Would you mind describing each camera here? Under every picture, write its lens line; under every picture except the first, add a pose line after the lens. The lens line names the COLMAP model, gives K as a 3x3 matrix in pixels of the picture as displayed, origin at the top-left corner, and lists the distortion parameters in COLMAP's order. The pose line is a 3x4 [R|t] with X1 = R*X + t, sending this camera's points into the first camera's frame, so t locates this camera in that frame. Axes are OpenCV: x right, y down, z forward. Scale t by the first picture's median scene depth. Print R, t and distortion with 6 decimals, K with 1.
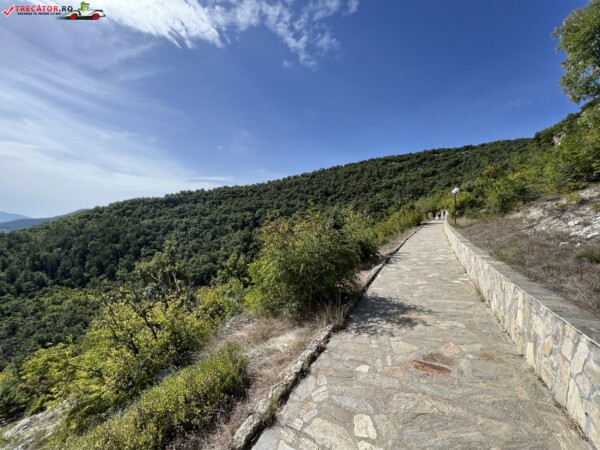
lens RADIAL K [[240.3, 0, 298.2], [0, 240.3, 224.4], [0, 0, 1]] dist [-0.003564, -0.000115]
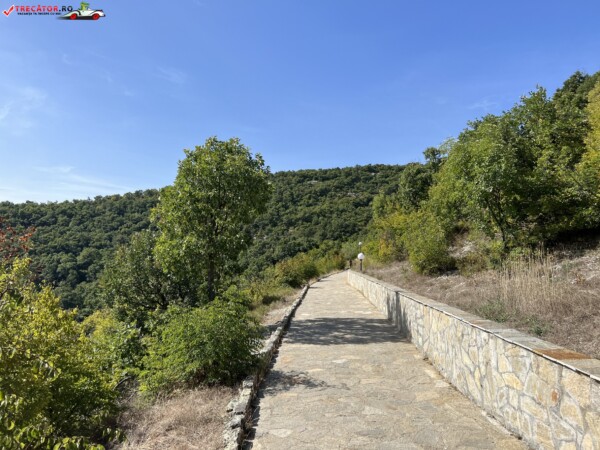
lens RADIAL K [[455.2, 0, 299.9], [0, 455.2, 224.7], [0, 0, 1]] dist [0.012476, -0.000927]
pose [[0.939239, 0.039174, 0.341021, -0.050556], [0.002275, 0.992734, -0.120304, 0.006391], [-0.343256, 0.113770, 0.932326, -0.114473]]
